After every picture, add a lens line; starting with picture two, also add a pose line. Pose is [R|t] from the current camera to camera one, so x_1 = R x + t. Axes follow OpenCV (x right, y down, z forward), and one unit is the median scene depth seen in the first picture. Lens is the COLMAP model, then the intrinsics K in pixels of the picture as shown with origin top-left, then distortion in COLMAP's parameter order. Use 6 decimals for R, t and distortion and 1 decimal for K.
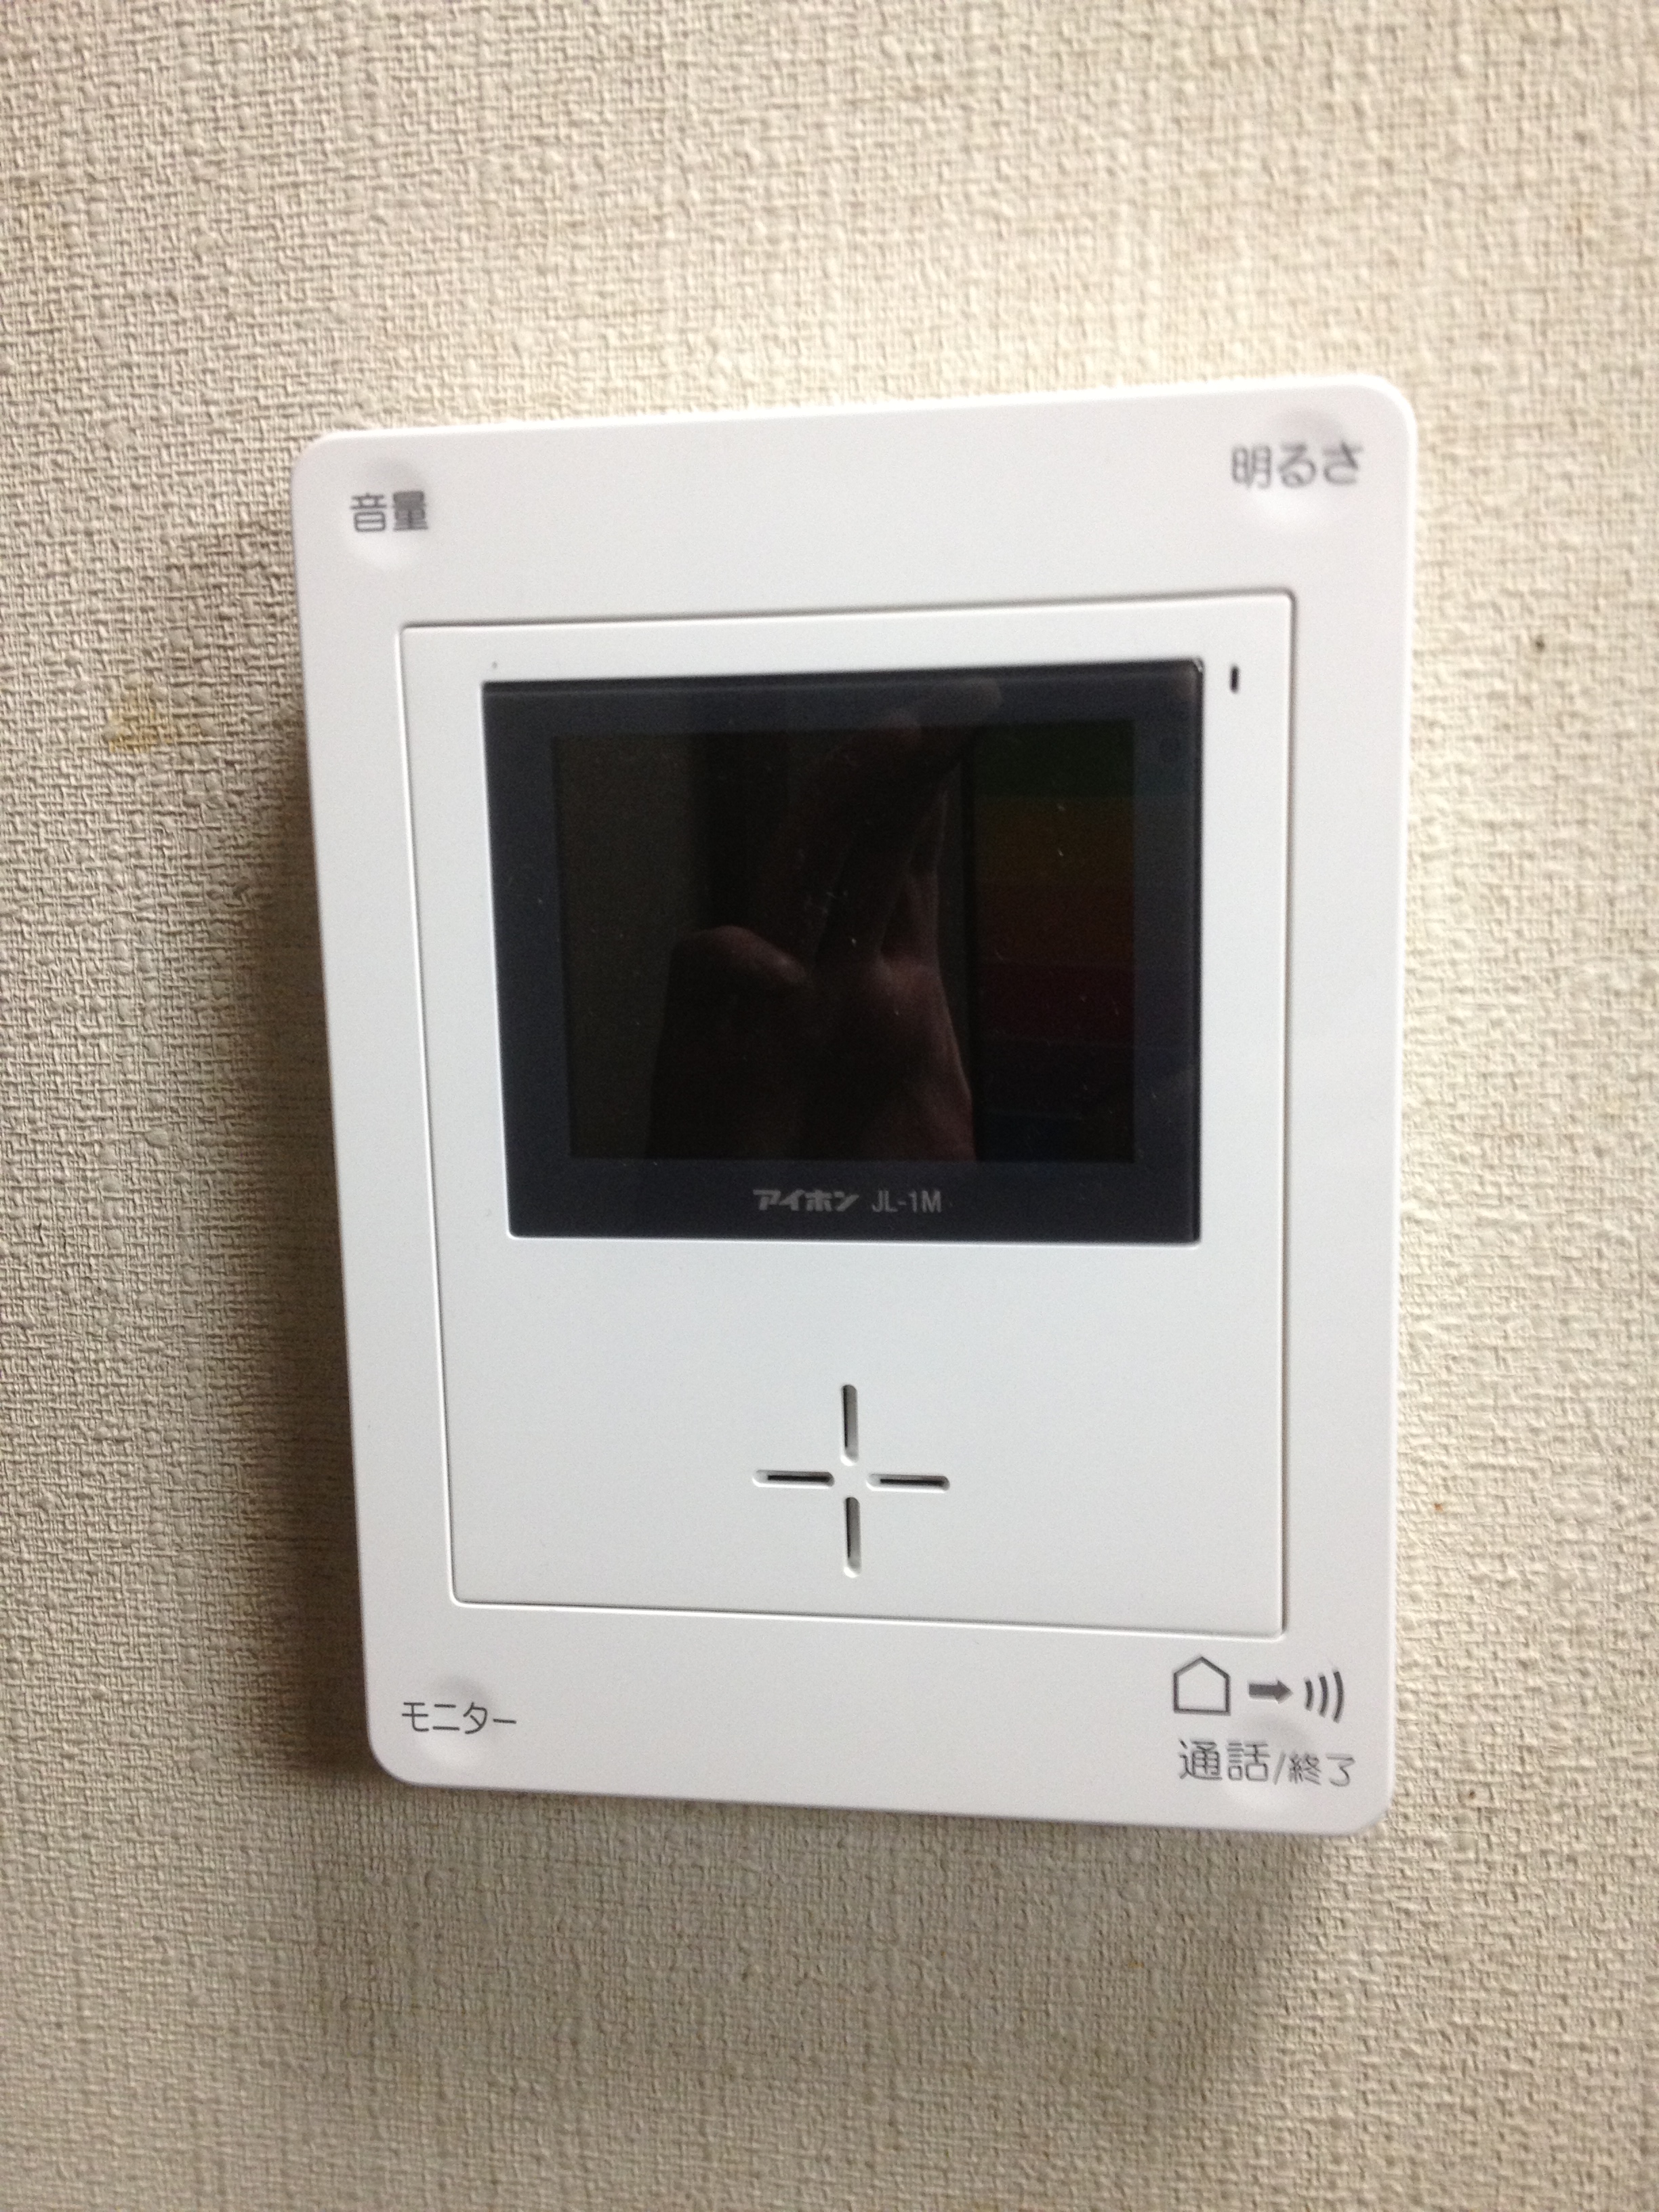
lens RADIAL K [[2229.0, 0, 829.5], [0, 2229.0, 1106.0], [0, 0, 1]] dist [0.500331, -0.485783]
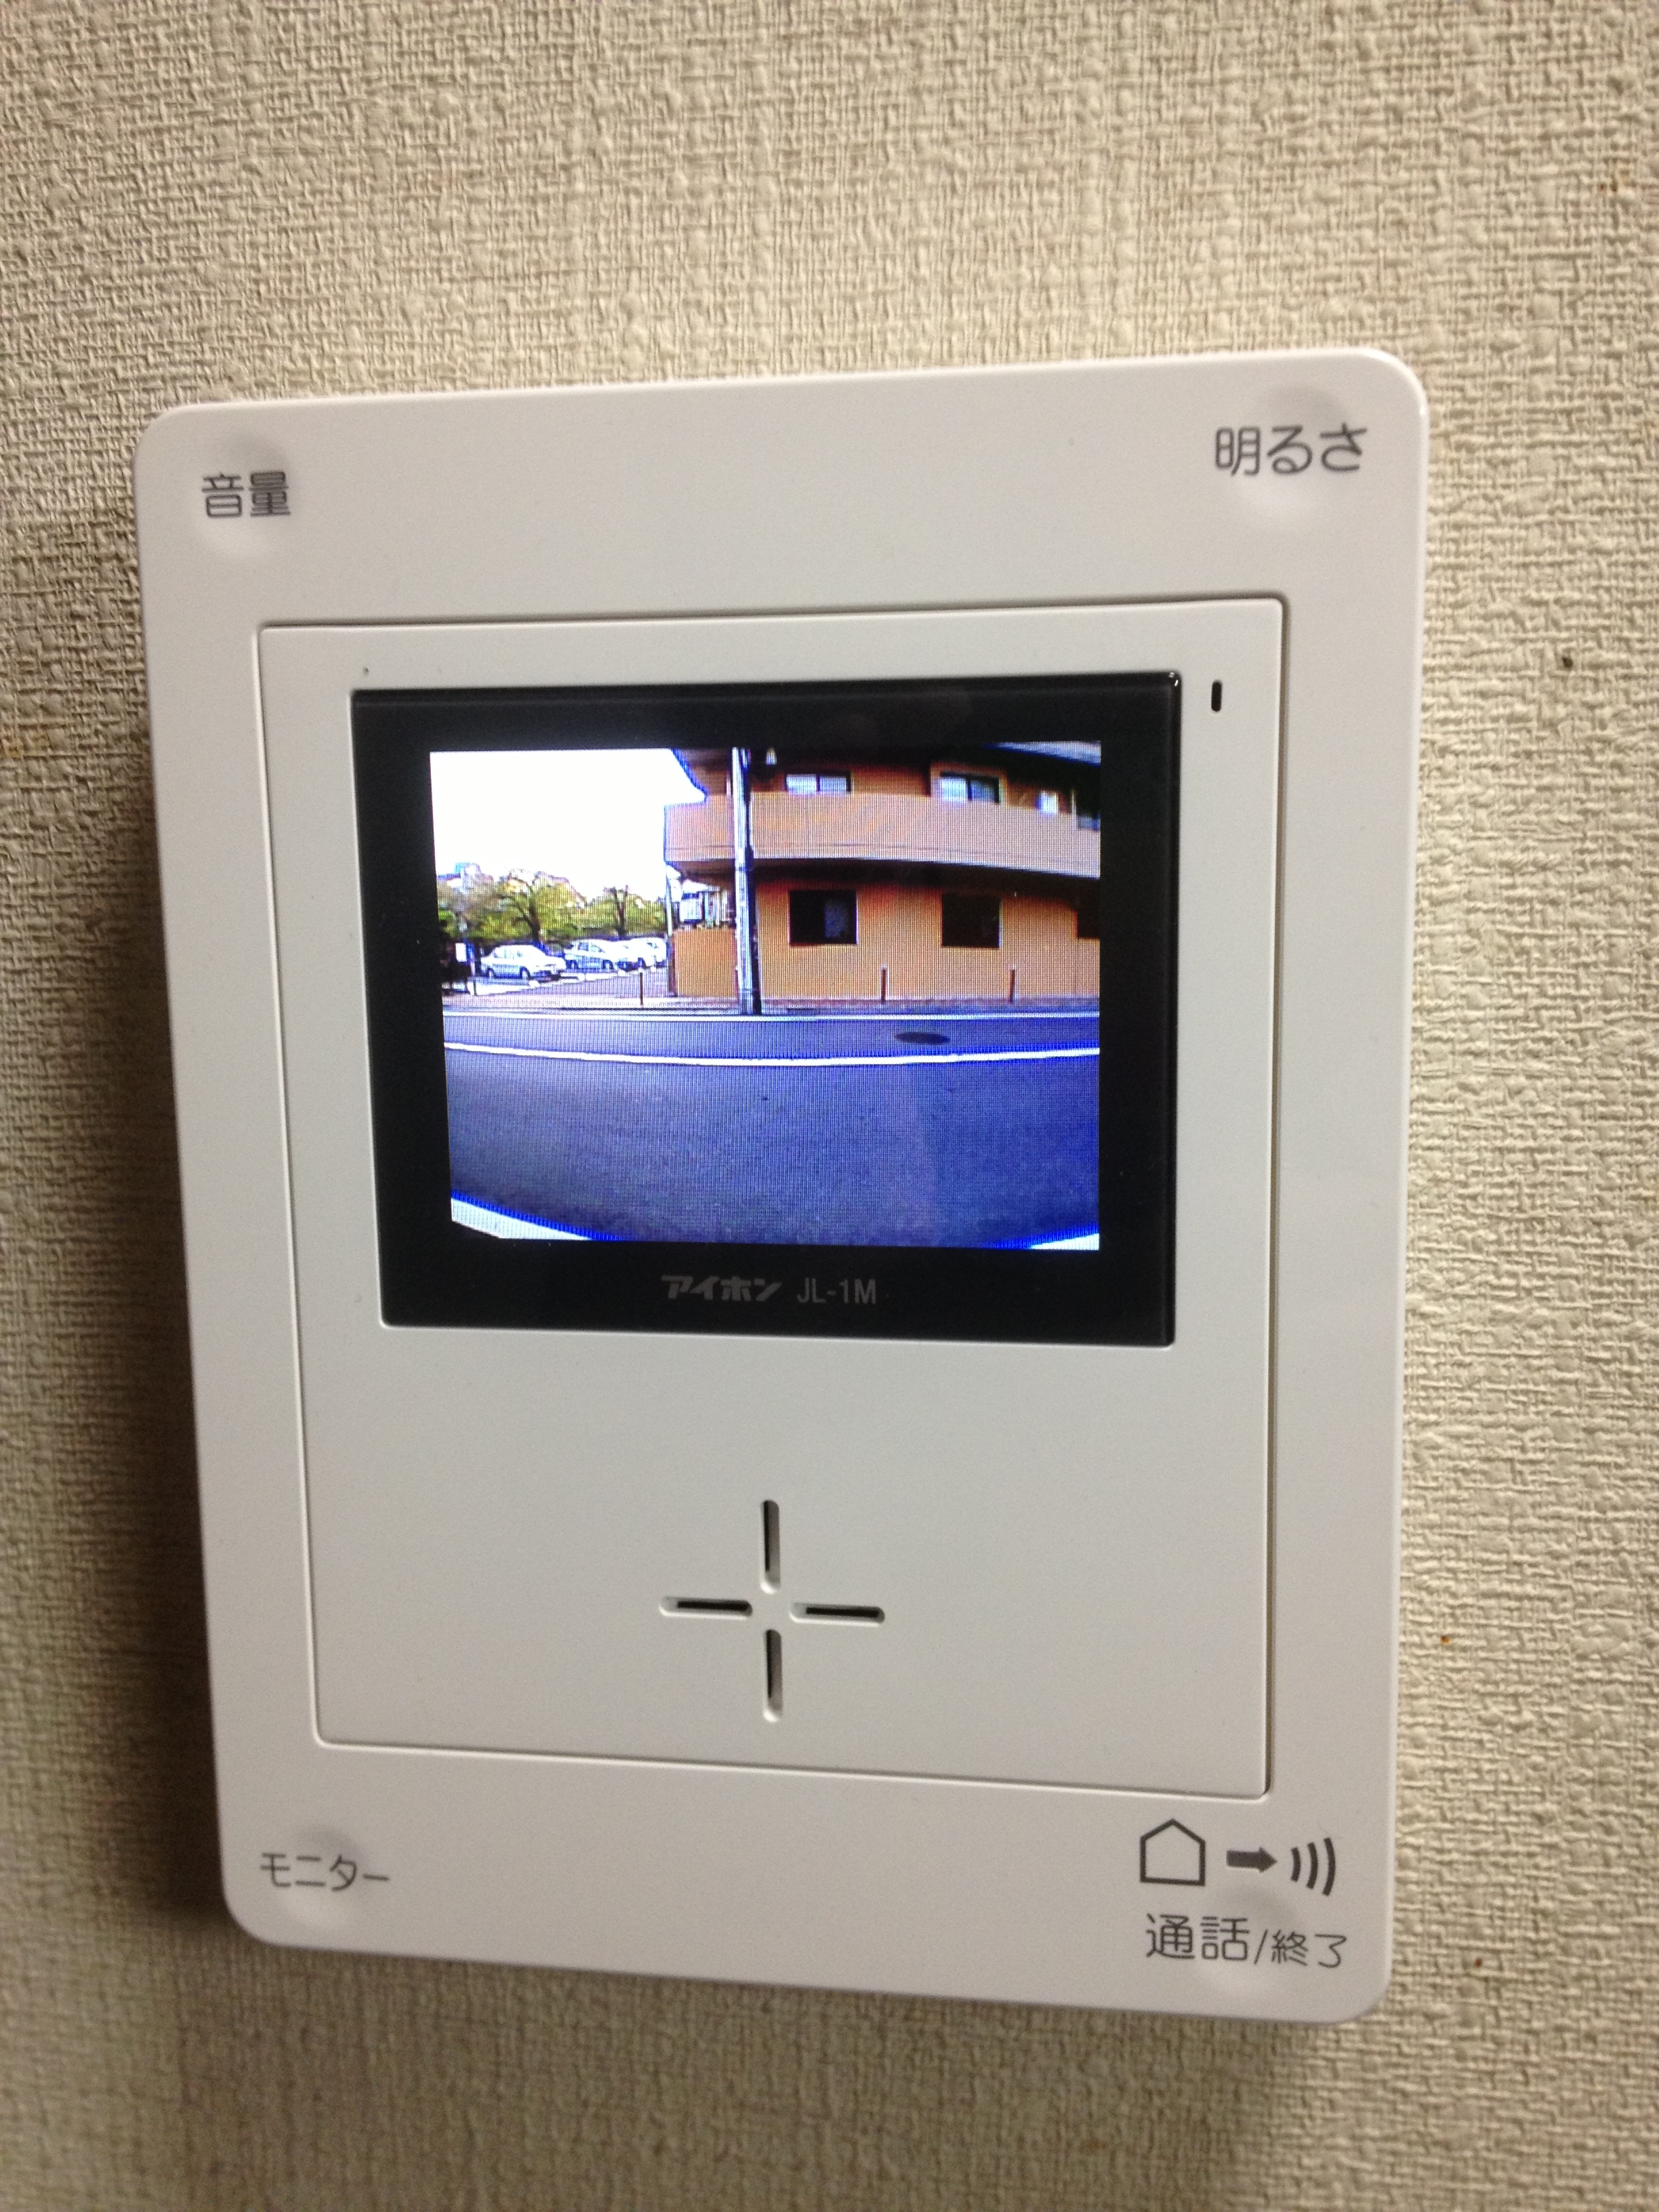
lens RADIAL K [[2082.2, 0, 829.5], [0, 2082.2, 1106.0], [0, 0, 1]] dist [0.342247, -0.218216]
pose [[0.999868, 0.009886, -0.012857, 0.038564], [-0.009892, 0.999951, -0.000471, -0.026702], [0.012851, 0.000598, 0.999917, 0.179601]]
